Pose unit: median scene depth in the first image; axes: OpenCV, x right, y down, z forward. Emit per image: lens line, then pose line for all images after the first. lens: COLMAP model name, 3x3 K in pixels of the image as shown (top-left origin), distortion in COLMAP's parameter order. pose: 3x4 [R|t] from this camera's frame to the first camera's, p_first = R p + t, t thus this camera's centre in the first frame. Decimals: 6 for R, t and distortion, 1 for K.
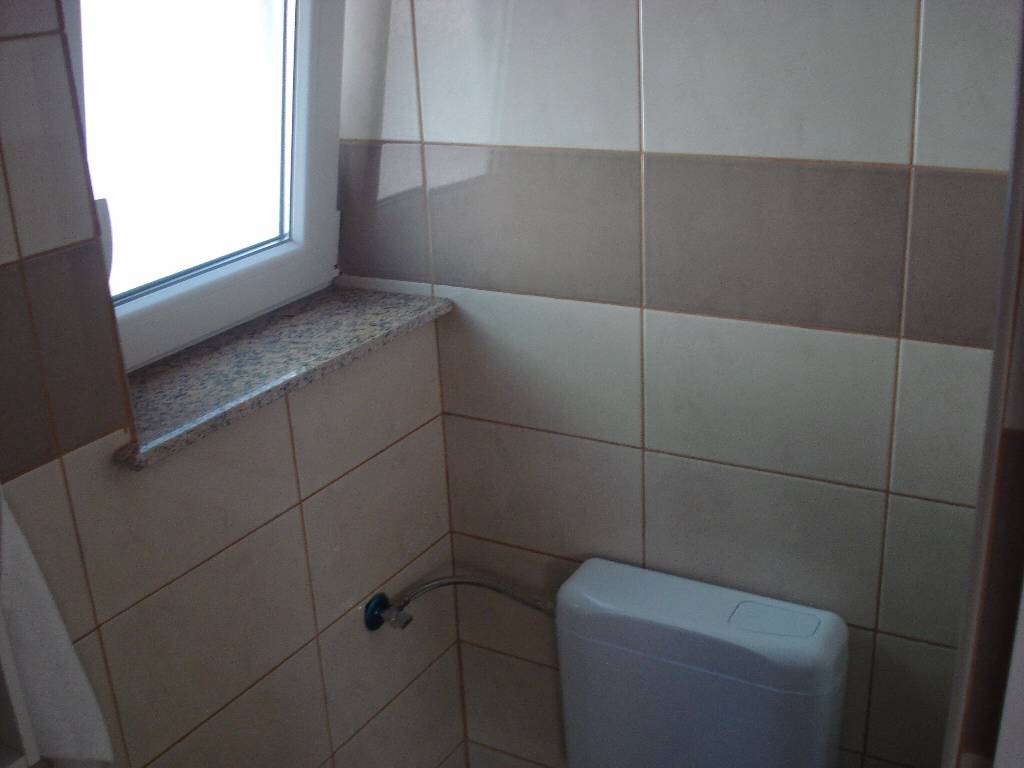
lens RADIAL K [[1175.5, 0, 512.0], [0, 1175.5, 384.0], [0, 0, 1]] dist [-0.078849, -0.025484]
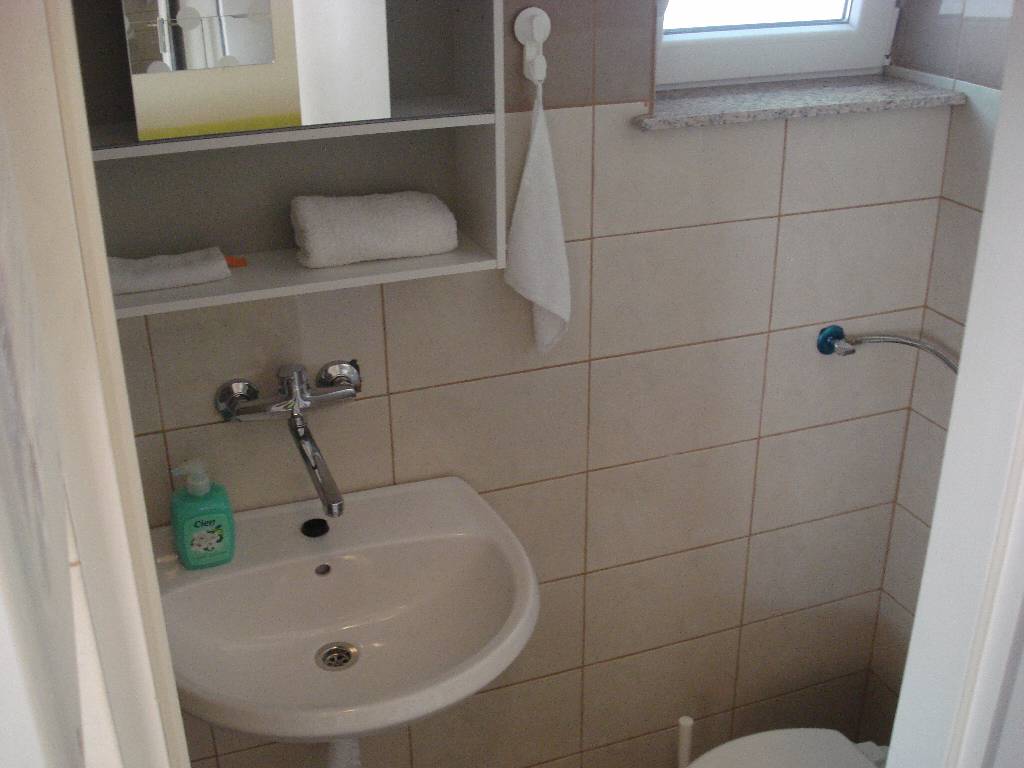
lens RADIAL K [[1175.5, 0, 512.0], [0, 1175.5, 384.0], [0, 0, 1]] dist [-0.078849, -0.025484]
pose [[0.784297, 0.291016, -0.547894, 0.302196], [-0.250163, 0.956520, 0.149956, 0.141734], [0.567711, 0.019453, 0.822998, -0.174686]]
